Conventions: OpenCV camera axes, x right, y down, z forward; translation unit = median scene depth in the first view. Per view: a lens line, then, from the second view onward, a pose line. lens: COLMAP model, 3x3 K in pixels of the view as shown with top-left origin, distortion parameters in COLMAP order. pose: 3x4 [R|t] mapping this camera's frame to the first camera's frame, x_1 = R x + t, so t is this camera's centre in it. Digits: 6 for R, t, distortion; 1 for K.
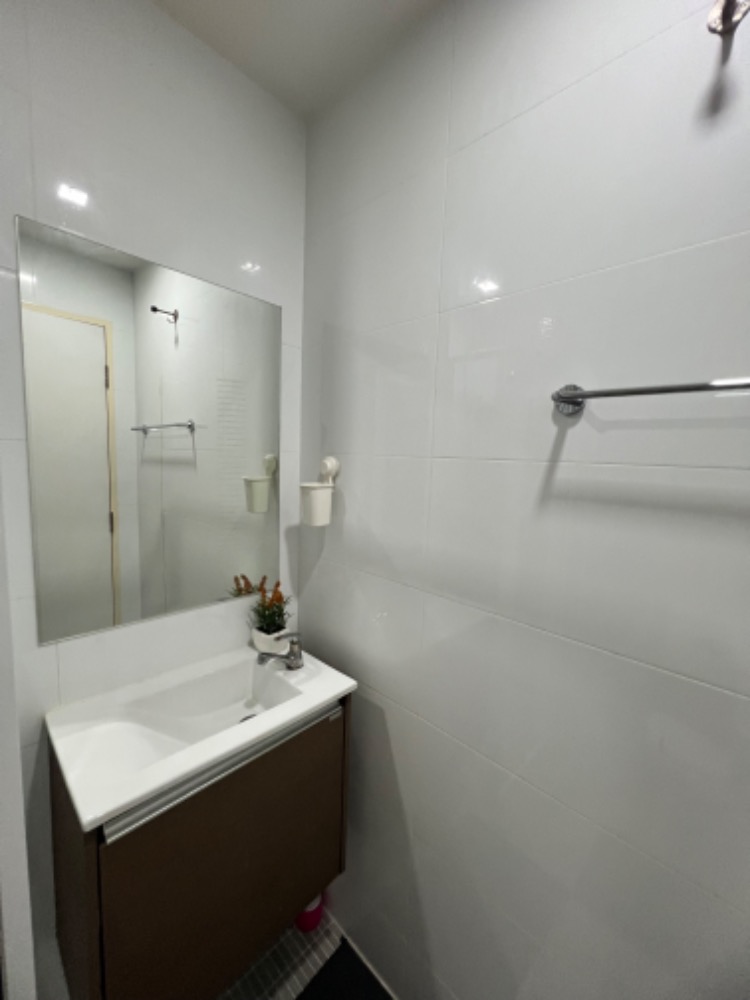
lens RADIAL K [[398.8, 0, 370.9], [0, 398.8, 498.1], [0, 0, 1]] dist [-0.002875, -0.000408]
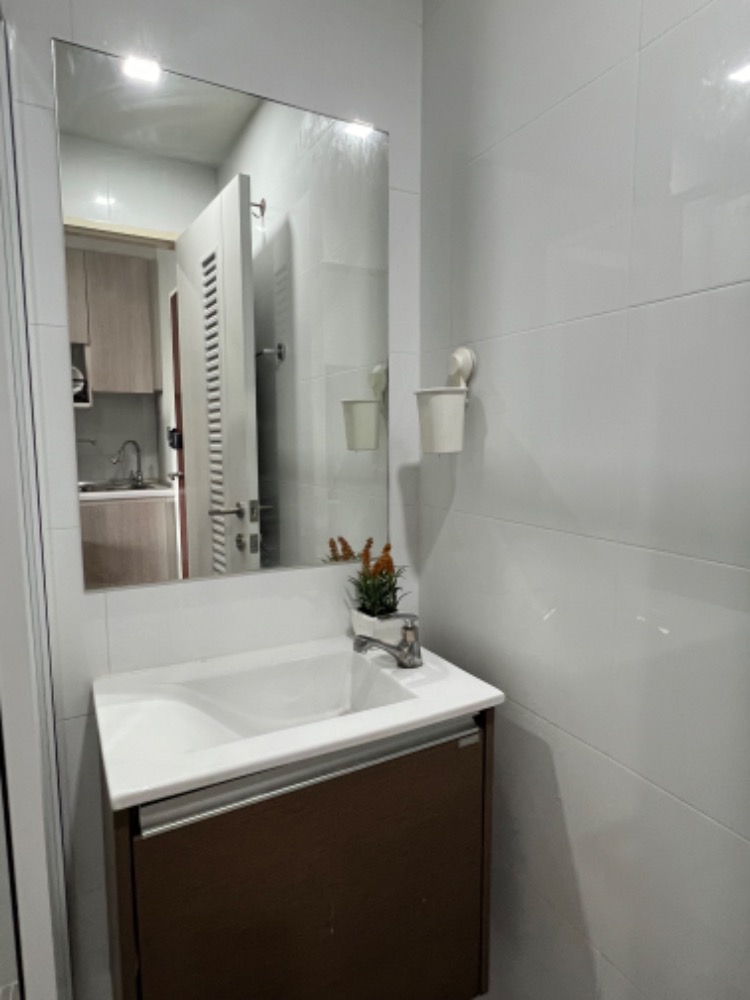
lens RADIAL K [[567.2, 0, 374.9], [0, 567.2, 505.9], [0, 0, 1]] dist [-0.003992, -0.001015]
pose [[0.954605, -0.002524, -0.297863, 0.036119], [0.004700, 0.999967, 0.006588, 0.145387], [0.297837, -0.007689, 0.954586, 0.074802]]
